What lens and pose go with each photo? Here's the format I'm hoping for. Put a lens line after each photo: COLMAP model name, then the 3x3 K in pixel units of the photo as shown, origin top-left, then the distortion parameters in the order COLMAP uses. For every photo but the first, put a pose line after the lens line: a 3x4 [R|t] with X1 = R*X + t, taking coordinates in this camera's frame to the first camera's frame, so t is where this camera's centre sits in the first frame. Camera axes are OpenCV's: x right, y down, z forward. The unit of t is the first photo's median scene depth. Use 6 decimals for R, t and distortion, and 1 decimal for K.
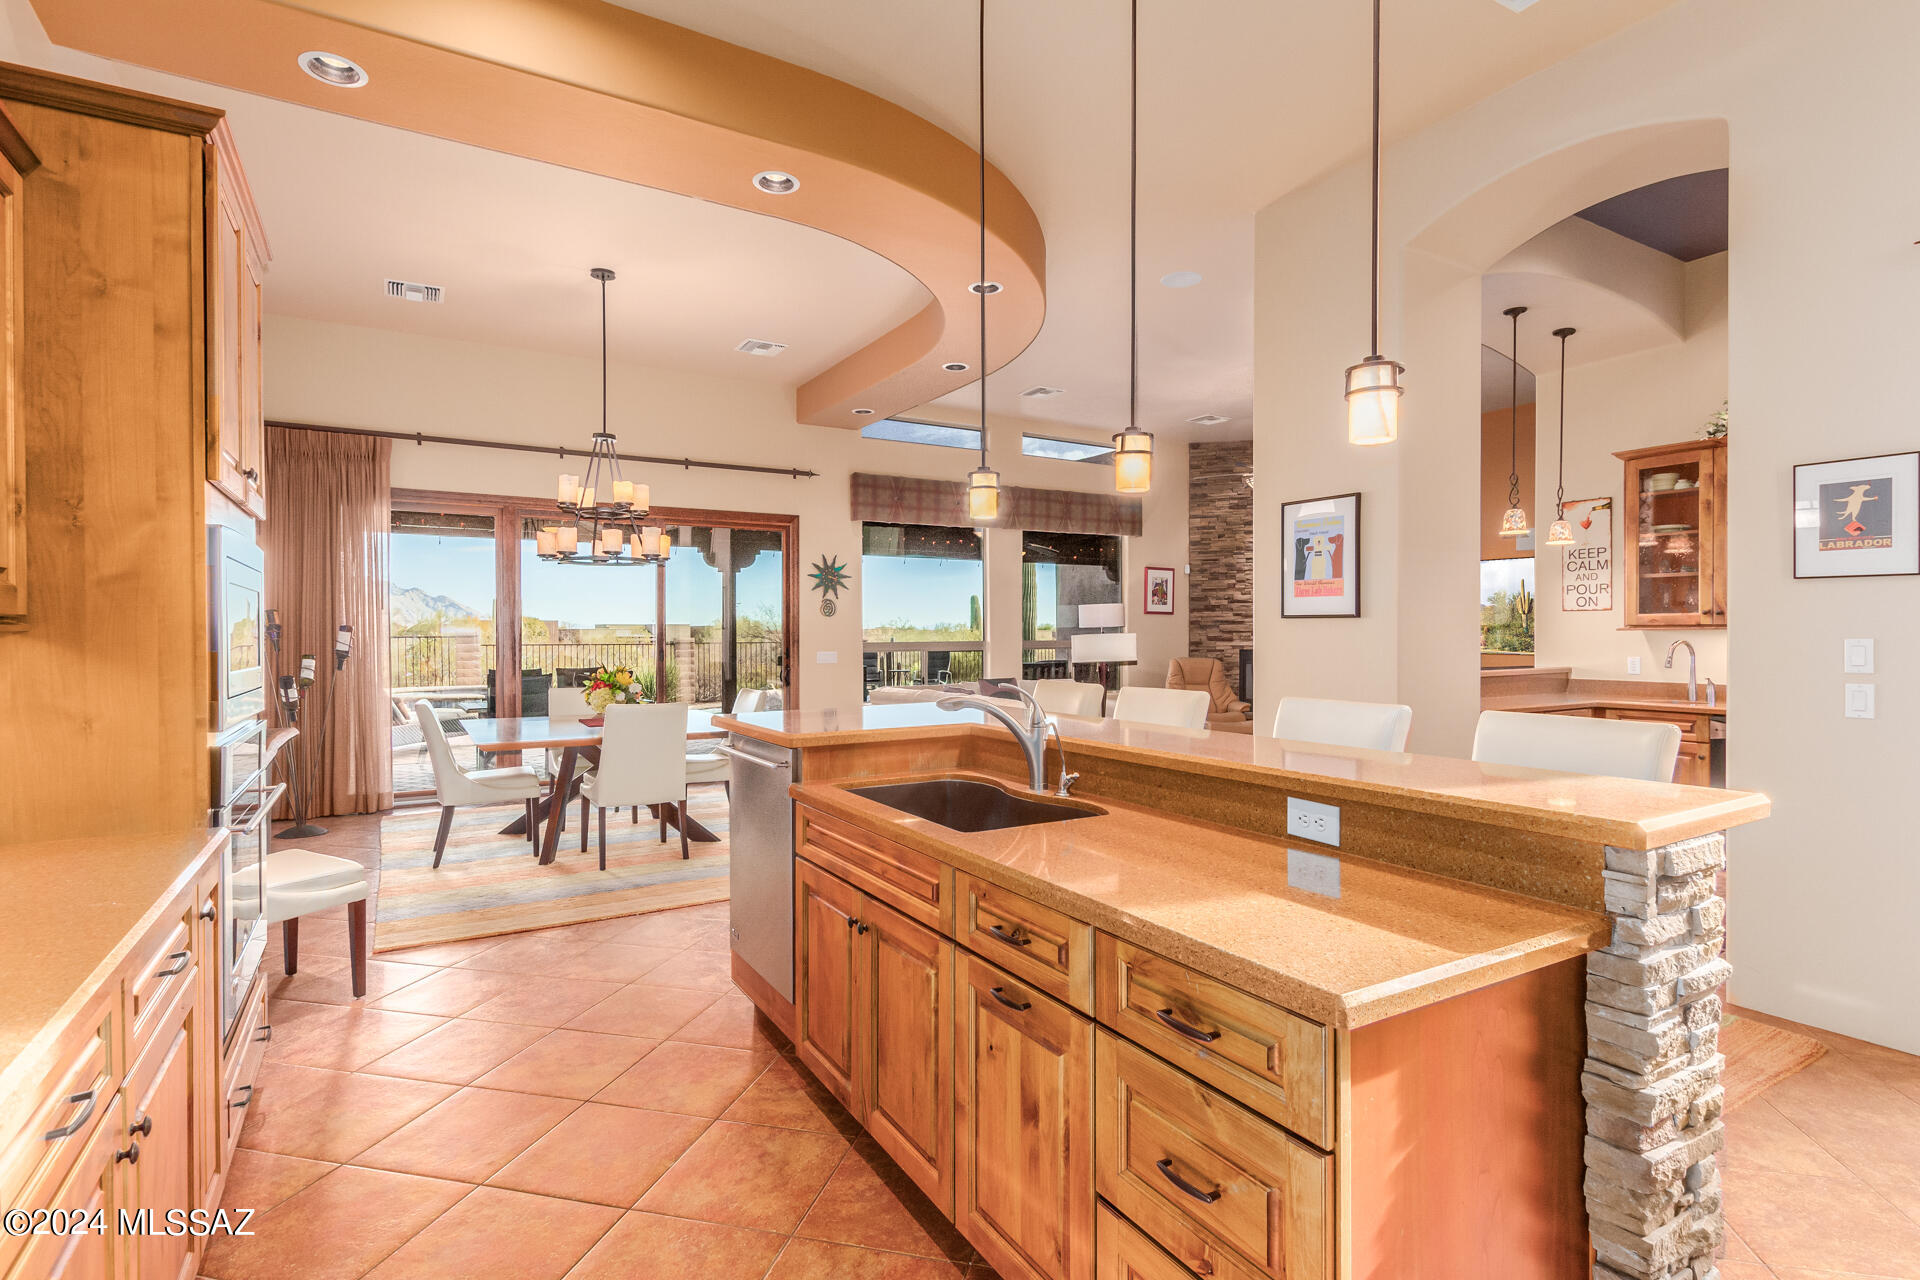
lens RADIAL K [[939.0, 0, 949.8], [0, 939.0, 639.9], [0, 0, 1]] dist [0.020880, -0.008792]
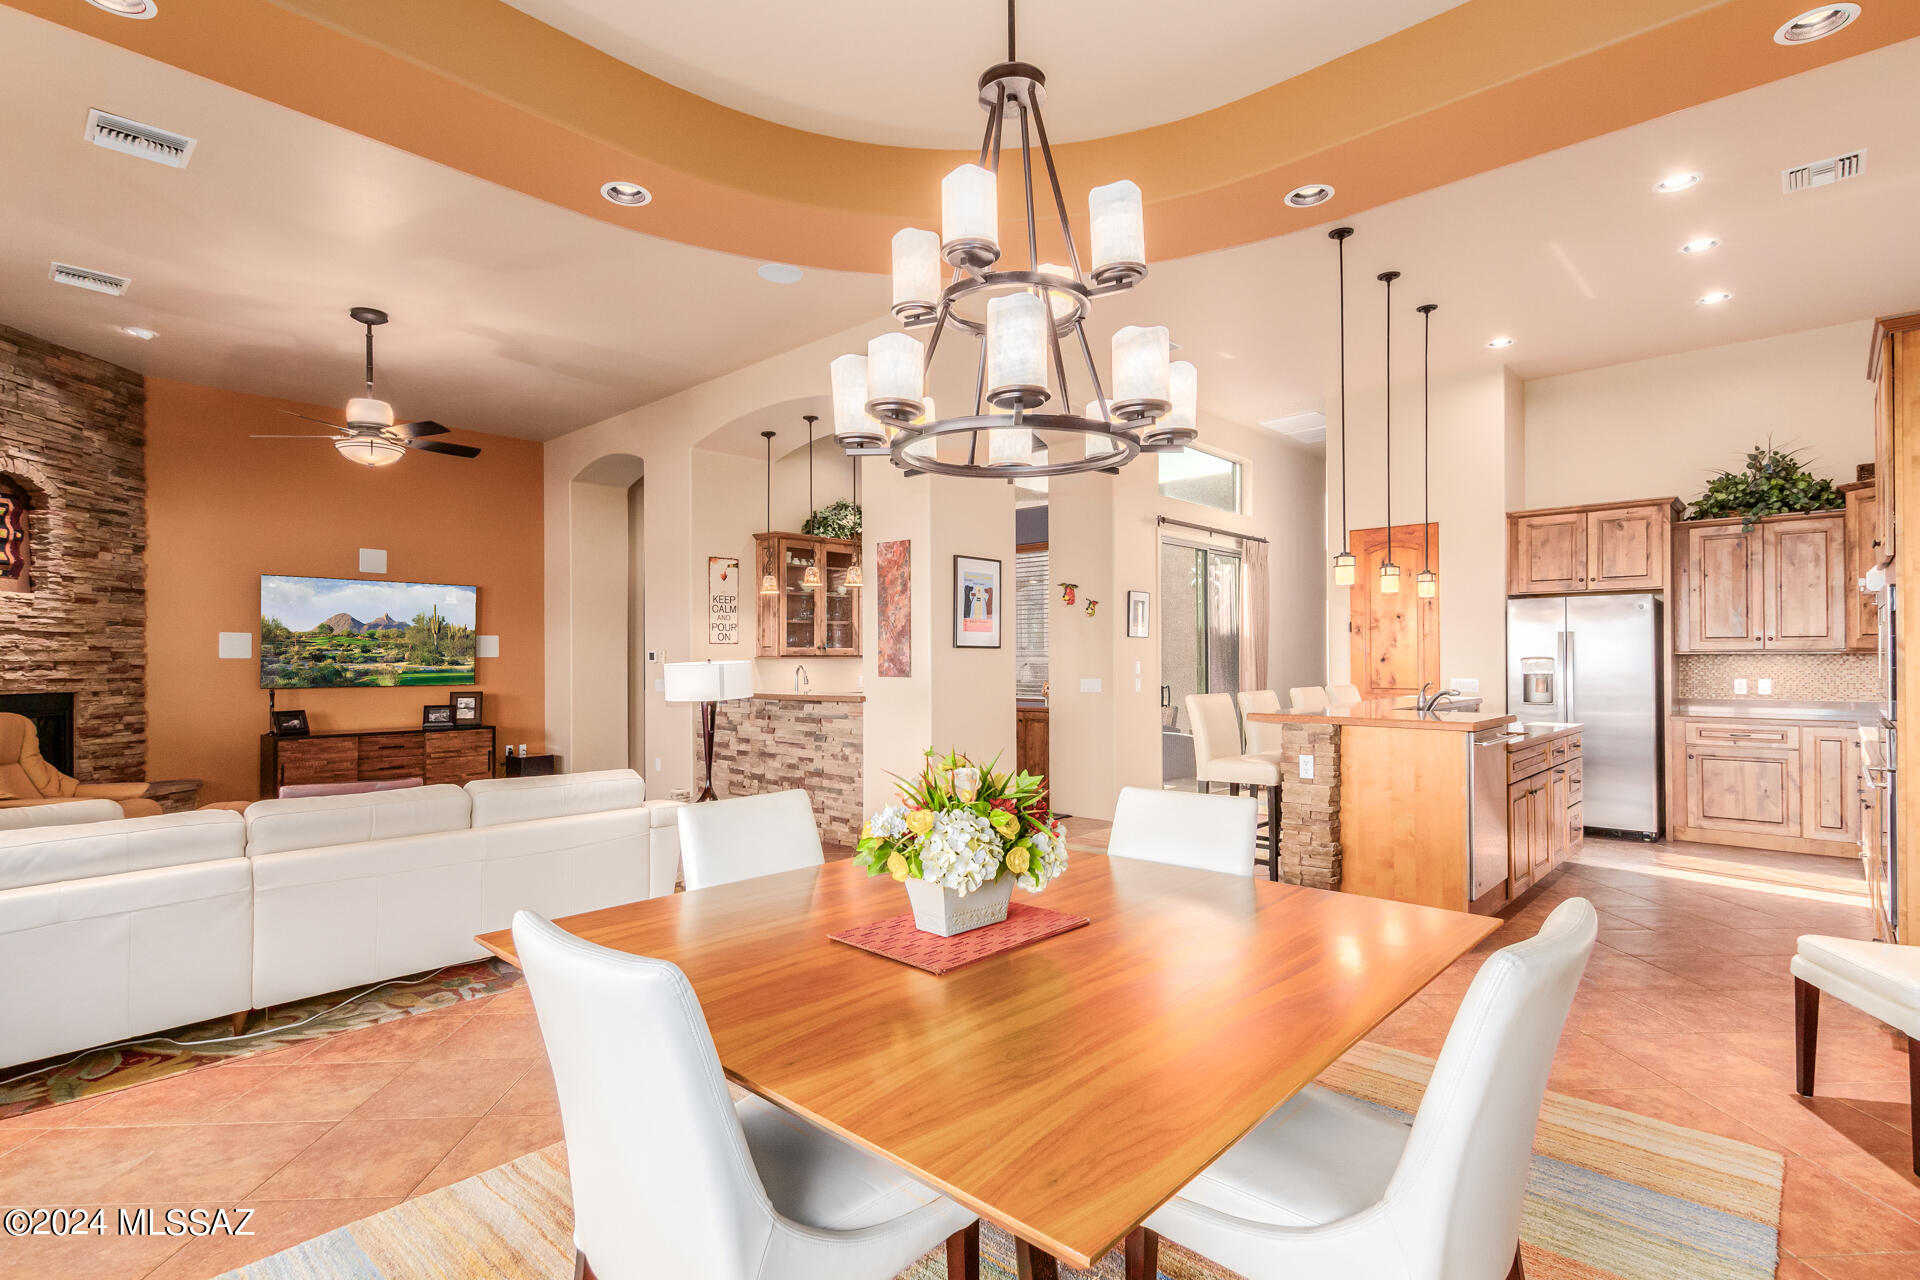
lens RADIAL K [[939.0, 0, 959.8], [0, 939.0, 648.3], [0, 0, 1]] dist [0.020880, -0.008792]
pose [[-0.280137, 0.012001, 0.959885, -0.647415], [0.012477, 0.999883, -0.008859, -0.009256], [-0.959879, 0.009495, -0.280253, 1.051941]]
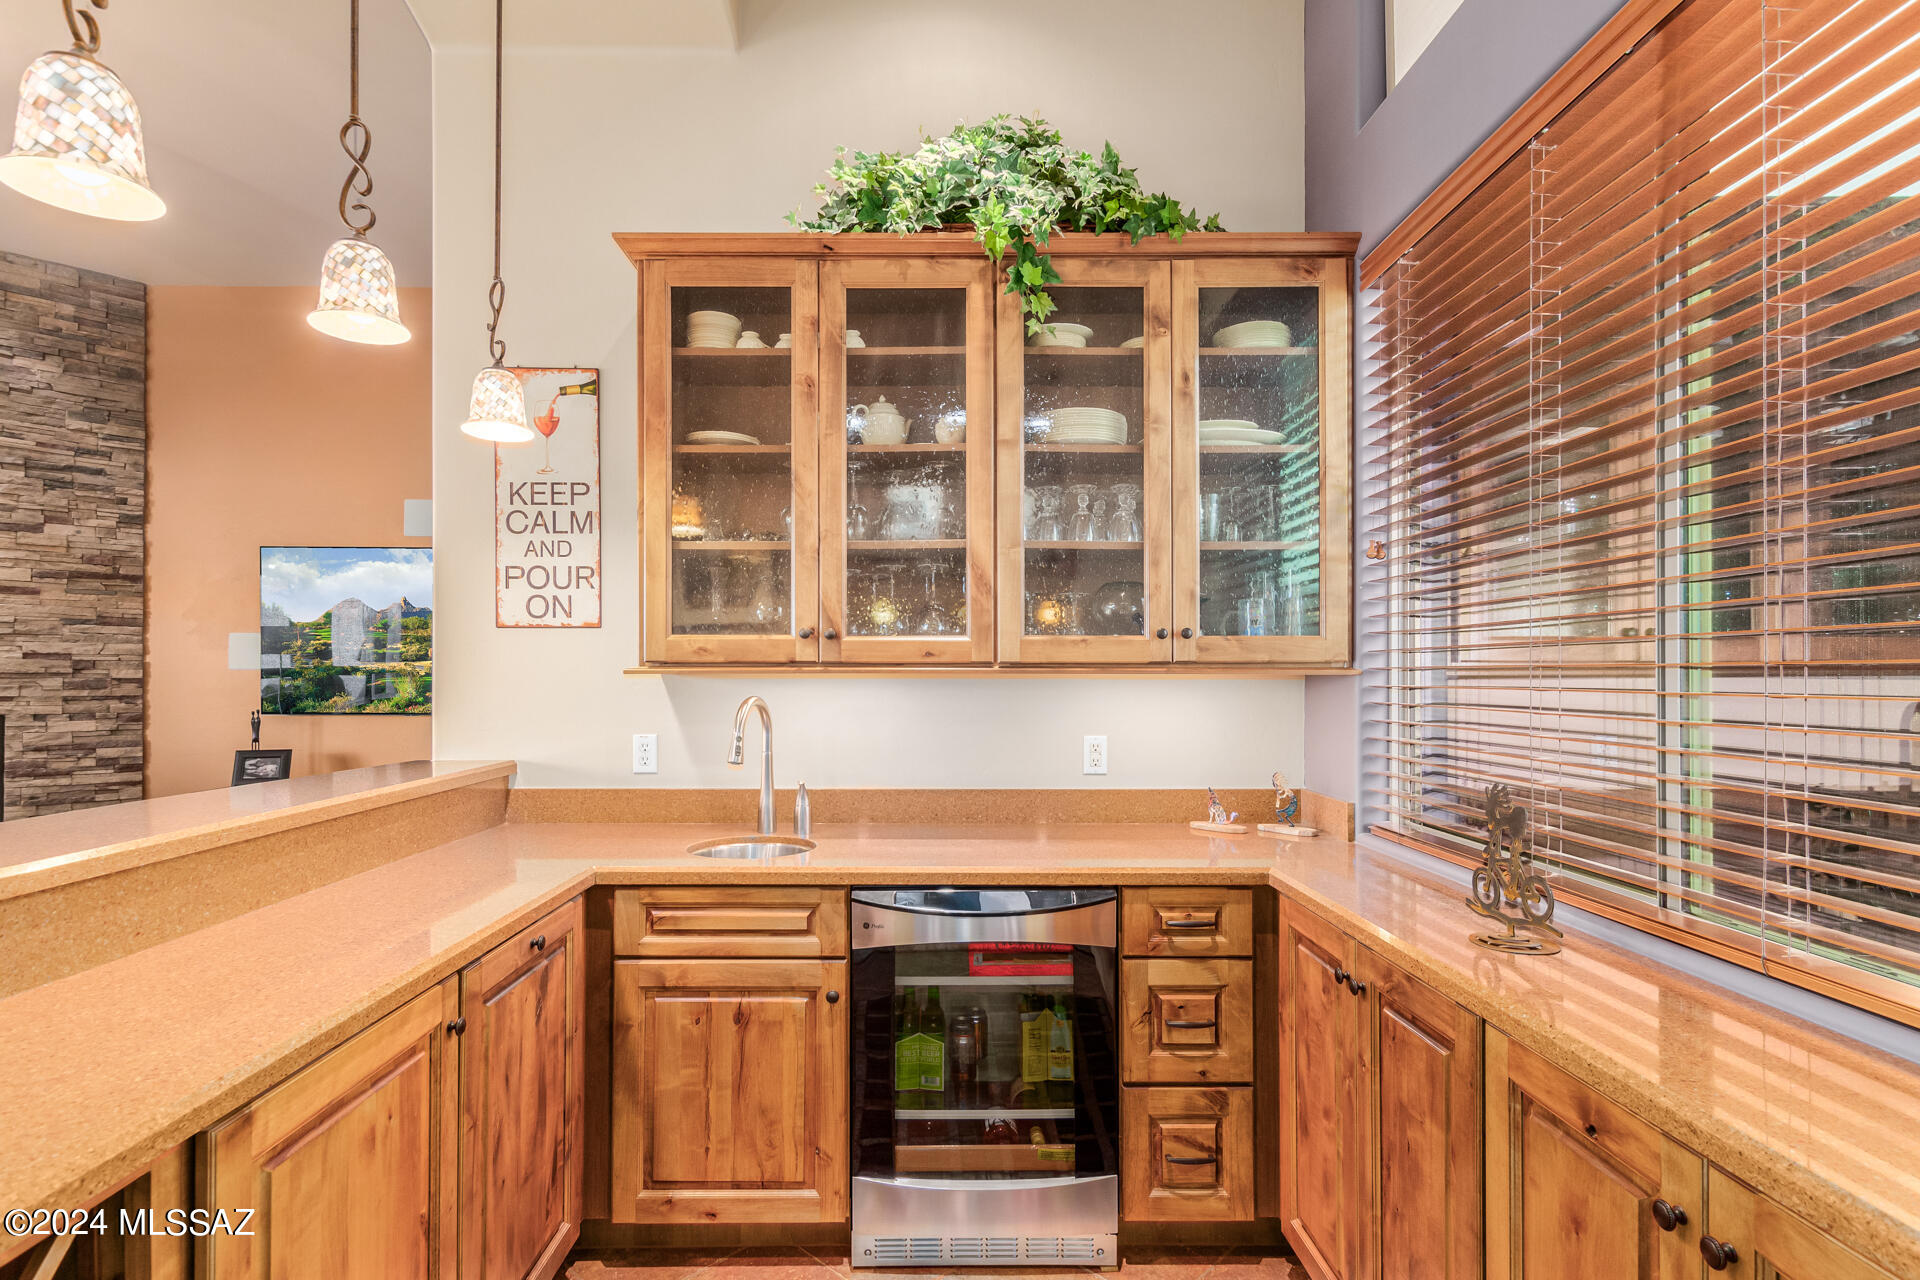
lens RADIAL K [[939.0, 0, 926.5], [0, 939.0, 669.8], [0, 0, 1]] dist [0.020880, -0.008792]
pose [[0.511278, 0.009476, 0.859363, 0.396180], [0.003496, 0.999908, -0.013105, -0.005871], [-0.859409, 0.009705, 0.511197, 0.637656]]
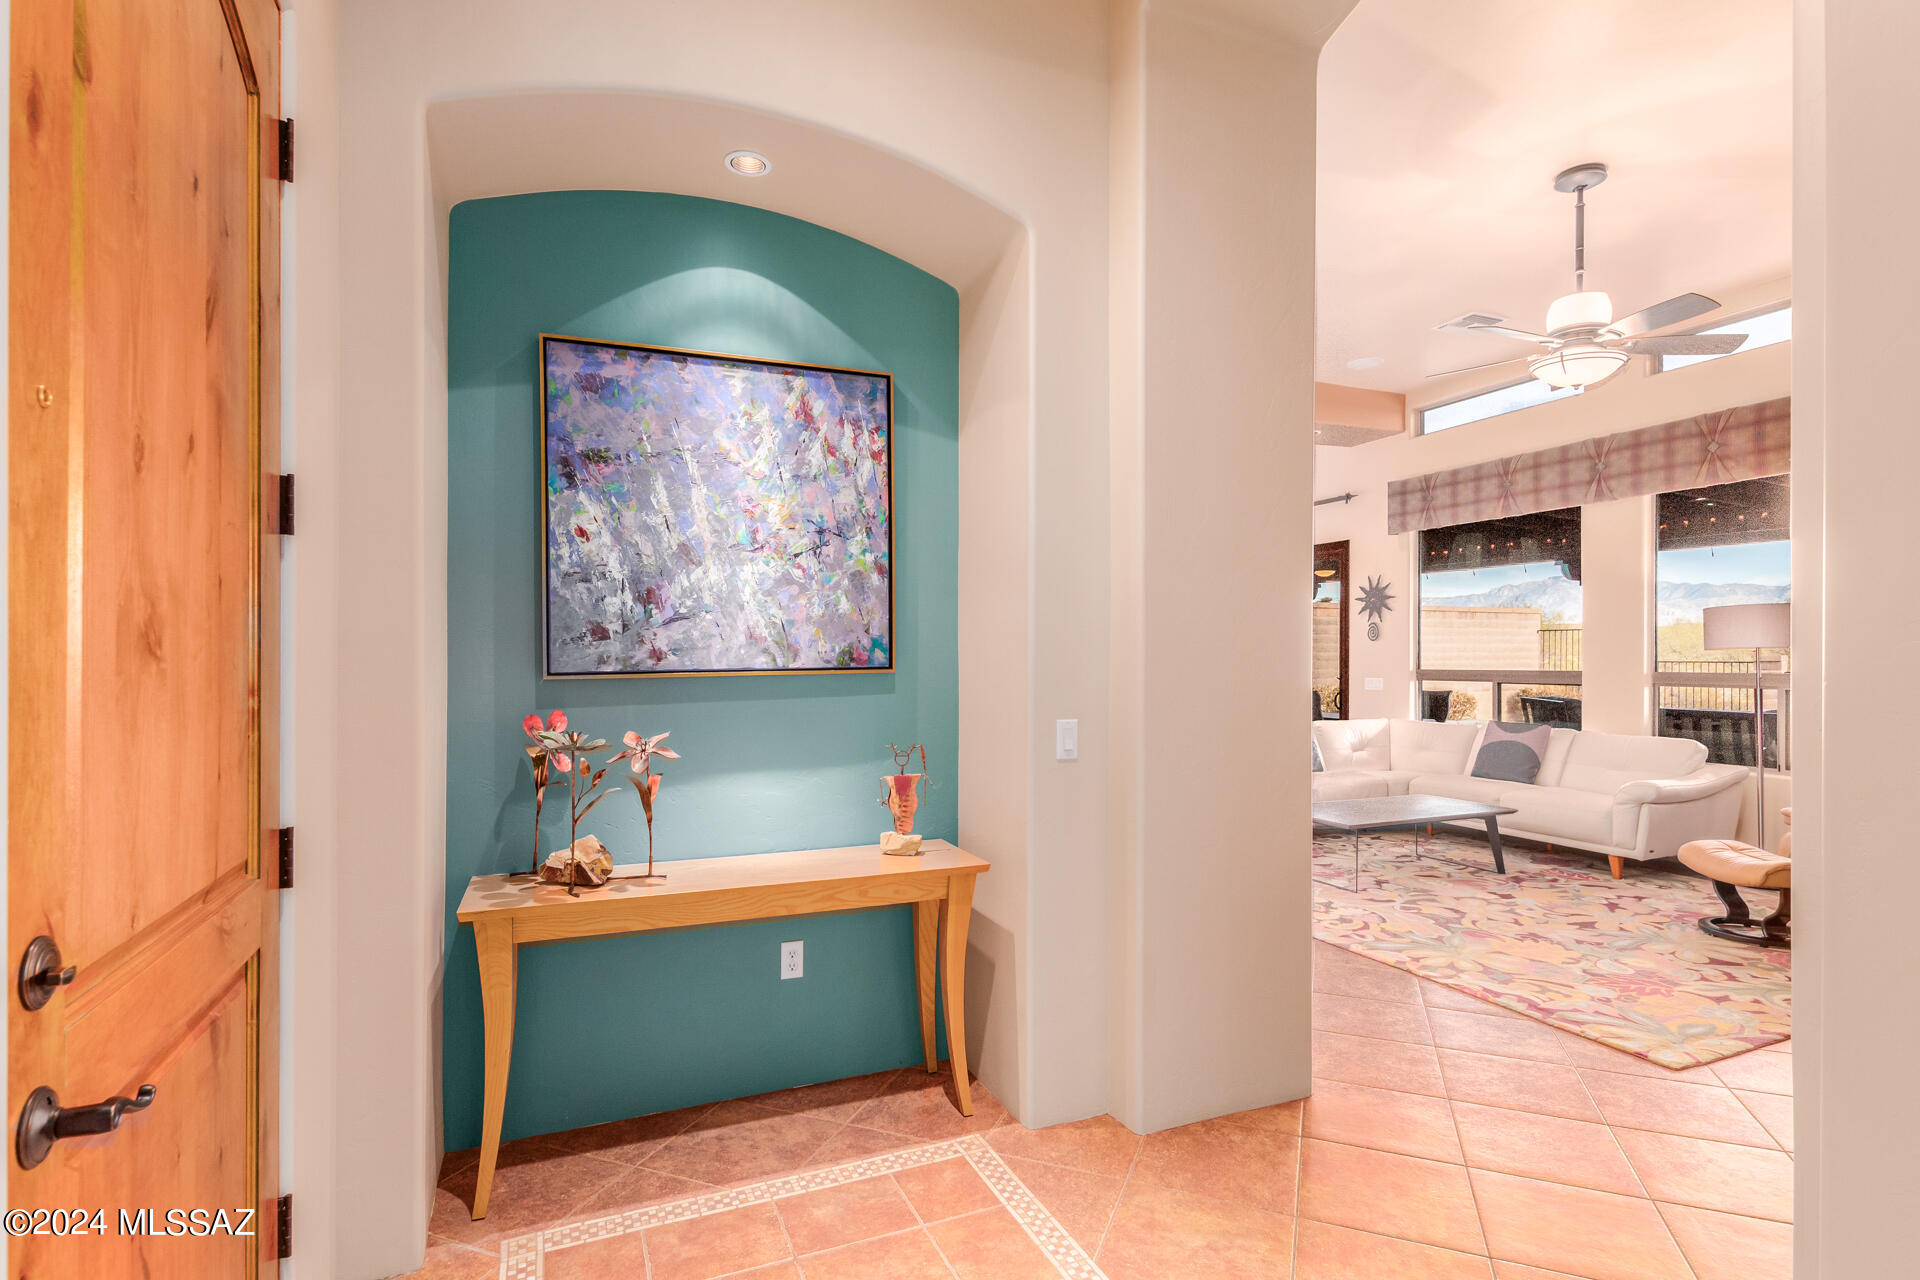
lens RADIAL K [[939.0, 0, 949.6], [0, 939.0, 655.9], [0, 0, 1]] dist [0.020880, -0.008792]
pose [[-0.138624, 0.001259, -0.990344, 1.218734], [-0.008955, 0.999957, 0.002525, -0.012113], [0.990305, 0.009218, -0.138606, 0.999609]]
